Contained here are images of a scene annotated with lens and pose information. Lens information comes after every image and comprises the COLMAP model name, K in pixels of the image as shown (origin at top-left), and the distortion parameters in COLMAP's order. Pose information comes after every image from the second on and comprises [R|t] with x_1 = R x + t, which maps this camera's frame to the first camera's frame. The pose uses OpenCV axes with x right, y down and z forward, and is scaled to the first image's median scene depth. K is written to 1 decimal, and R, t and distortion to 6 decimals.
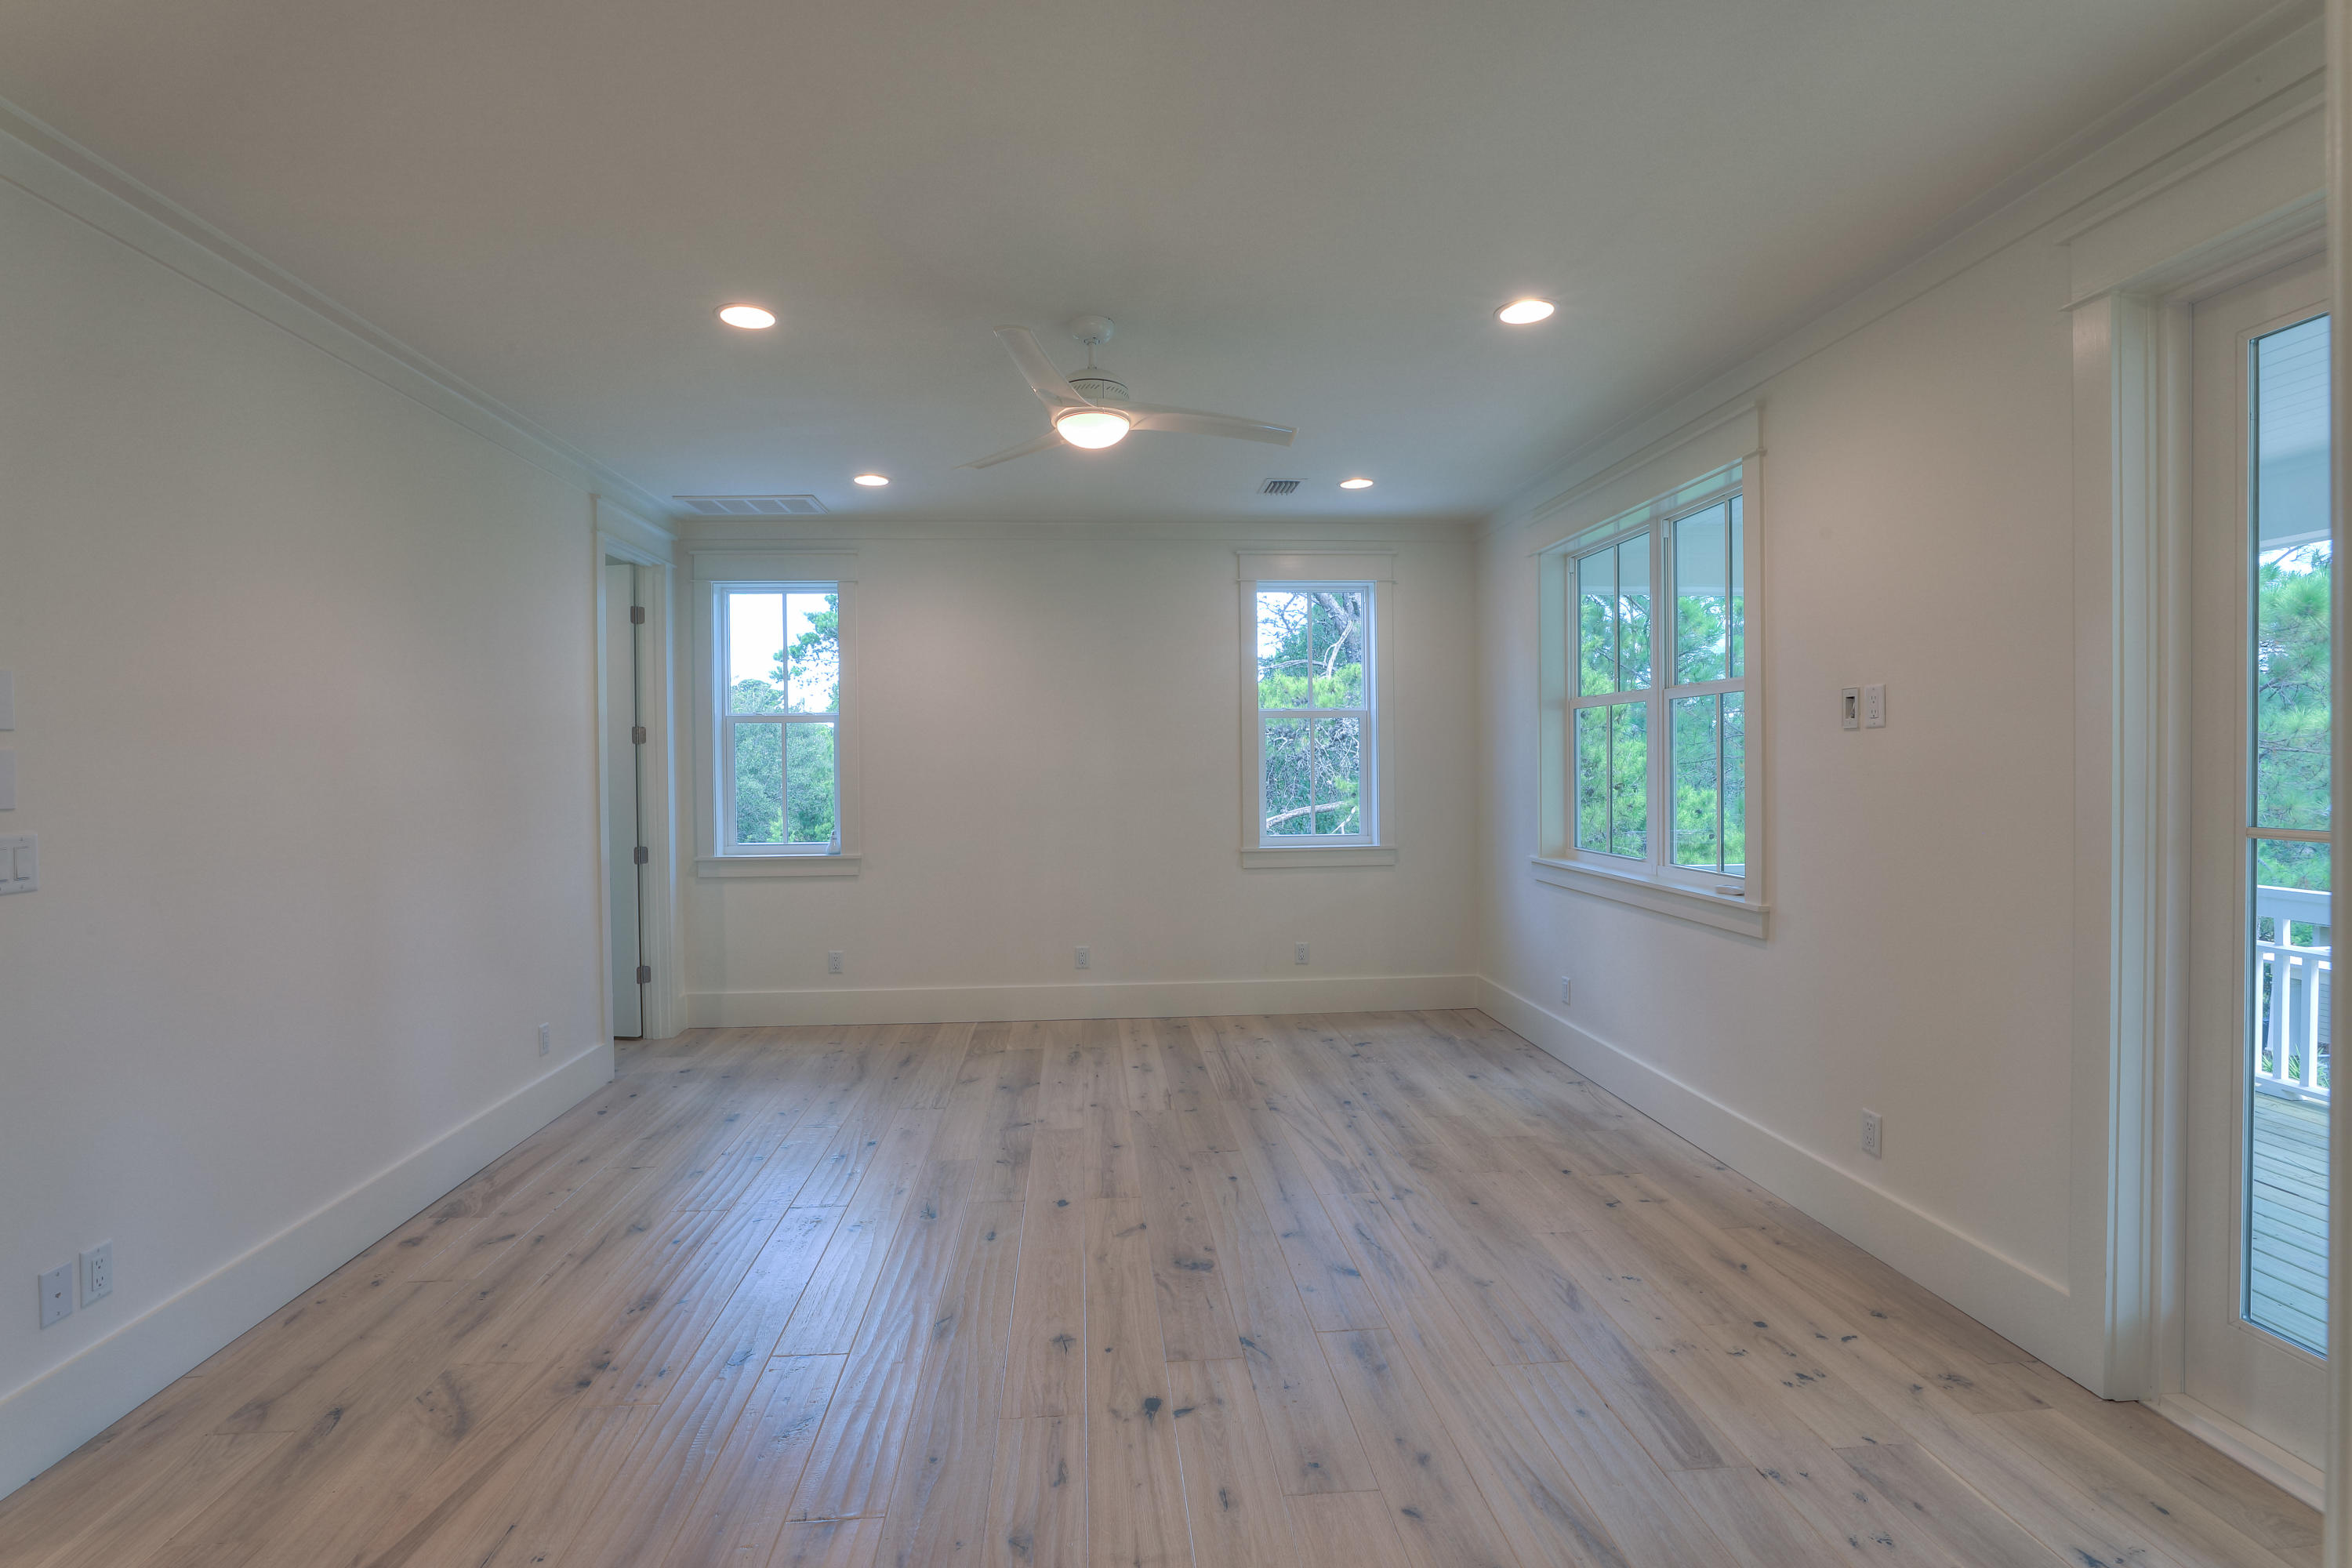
lens RADIAL K [[1078.6, 0, 1159.4], [0, 1078.6, 781.3], [0, 0, 1]] dist [-0.001765, 0.001411]
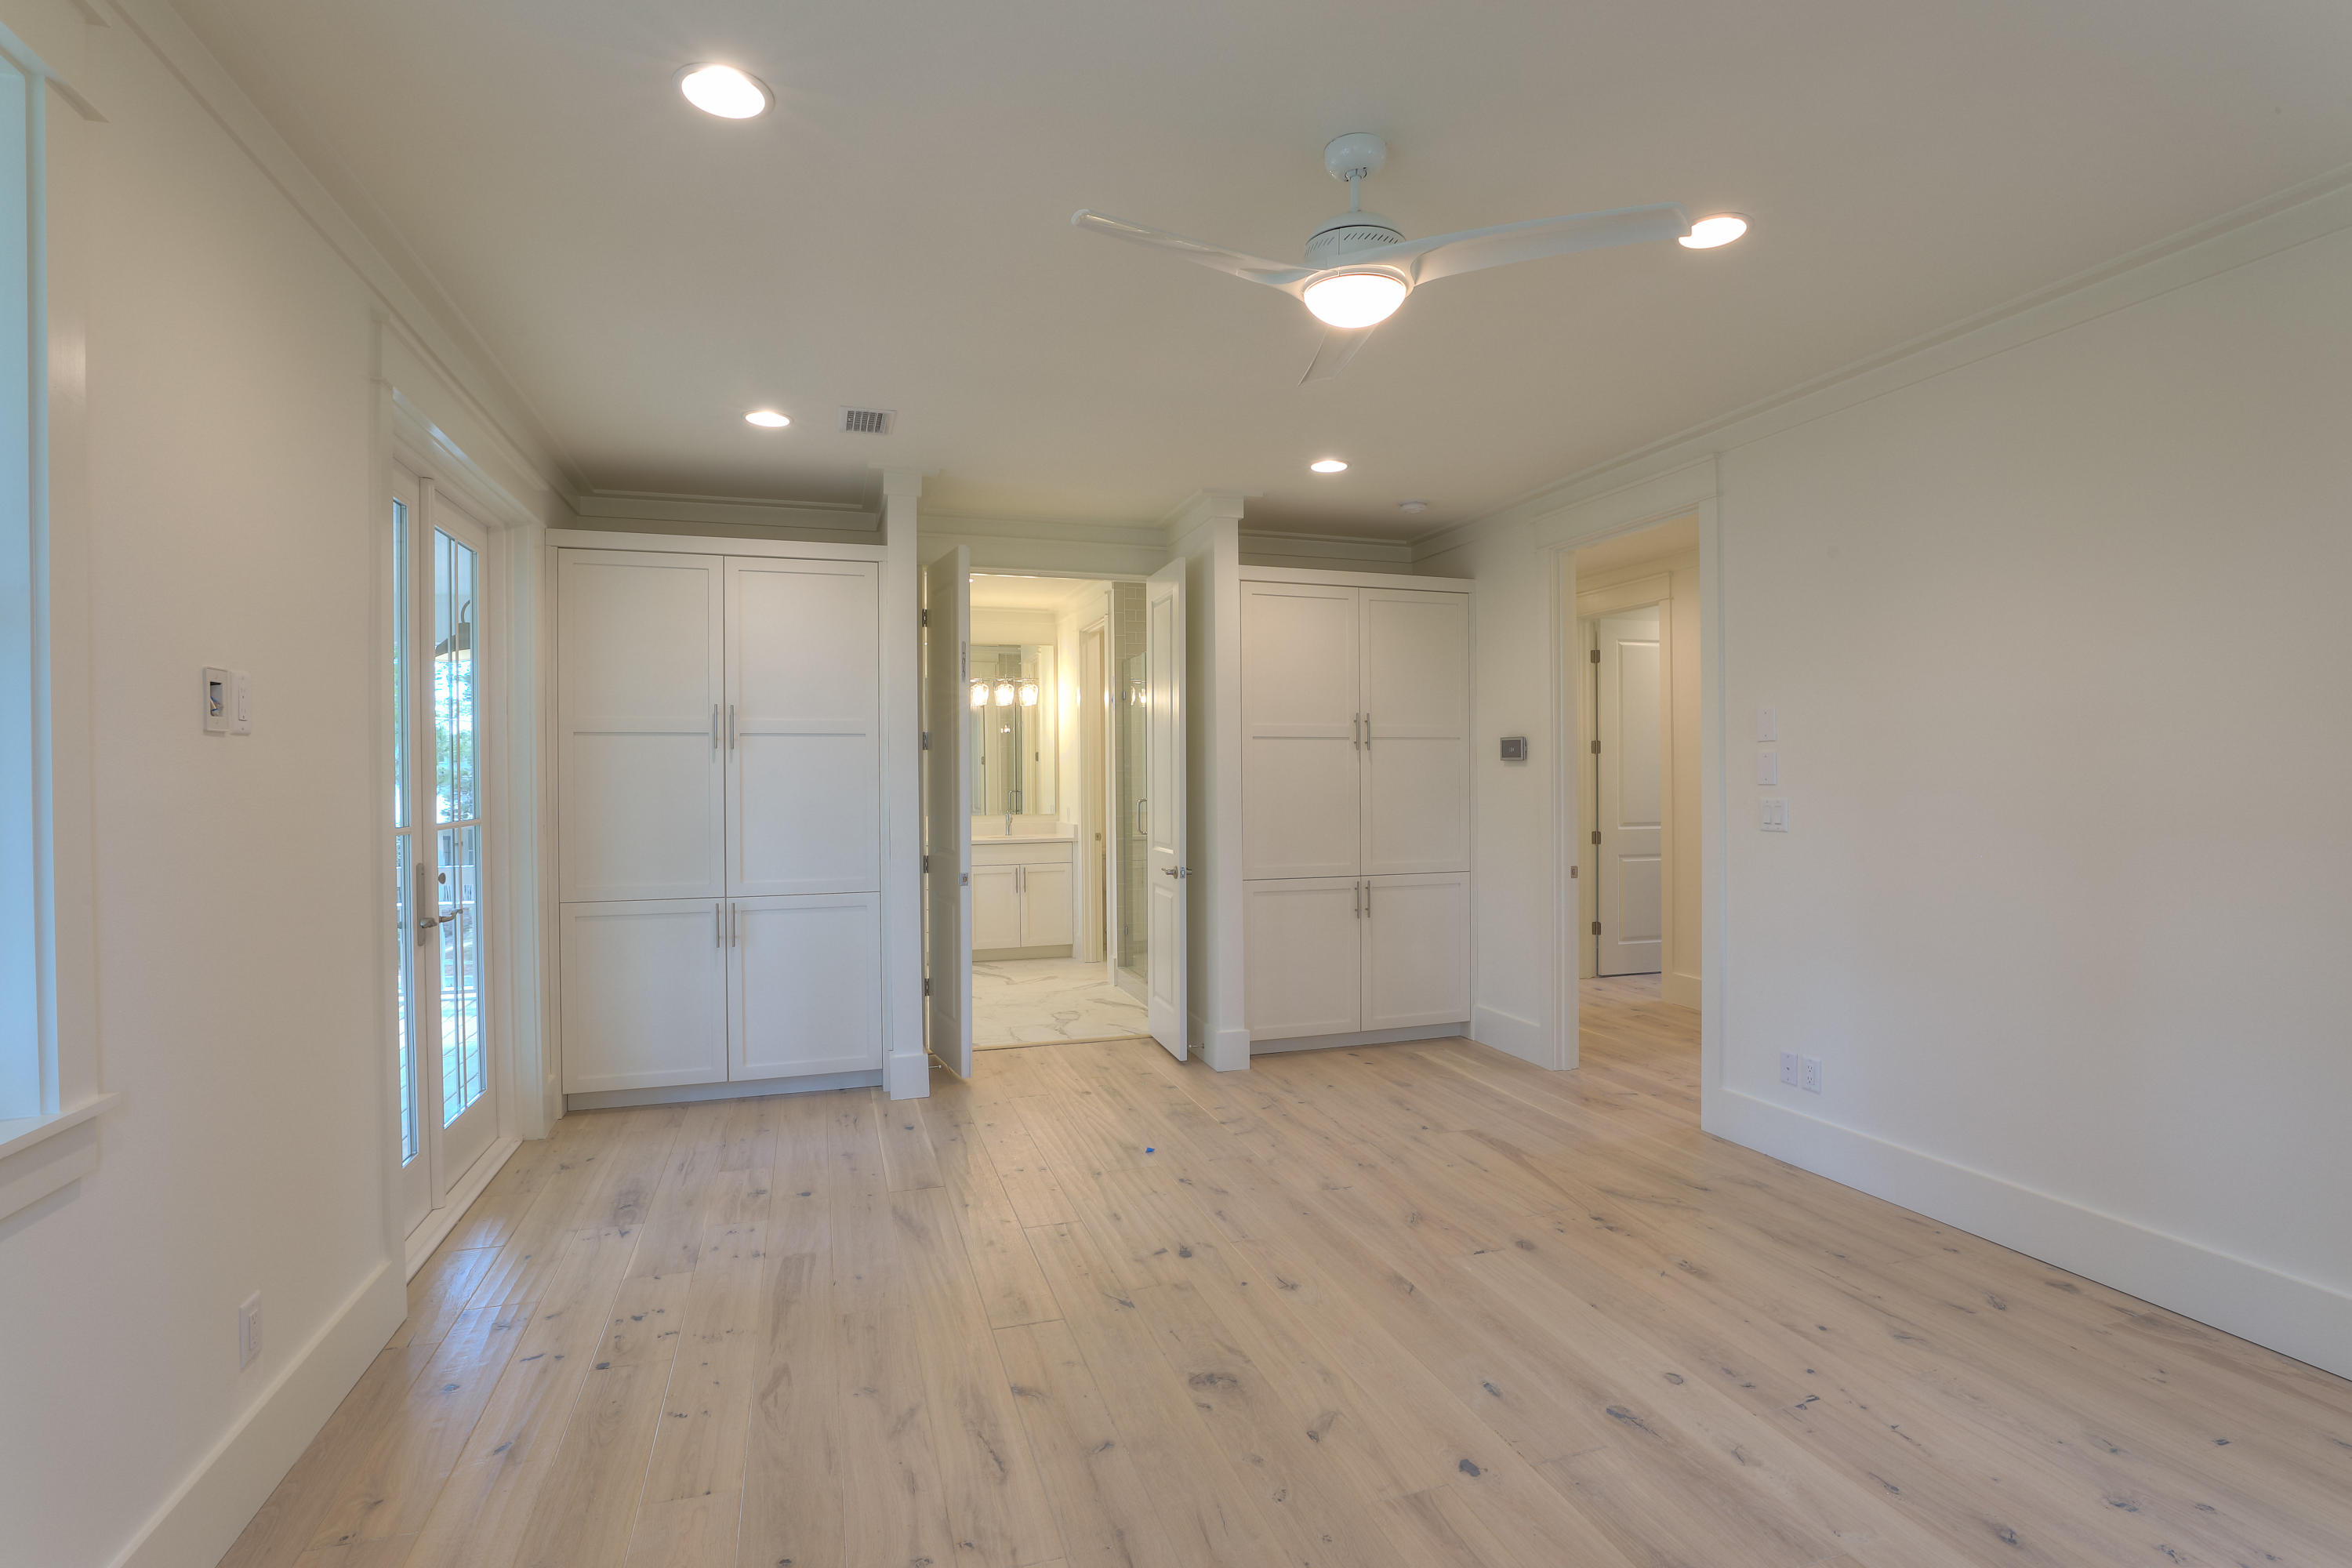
lens RADIAL K [[1078.6, 0, 1164.0], [0, 1078.6, 781.1], [0, 0, 1]] dist [-0.001765, 0.001411]
pose [[-0.970049, 0.019712, -0.242107, 0.274772], [0.014119, 0.999592, 0.024814, -0.030173], [0.242498, 0.020652, -0.969932, 1.896647]]
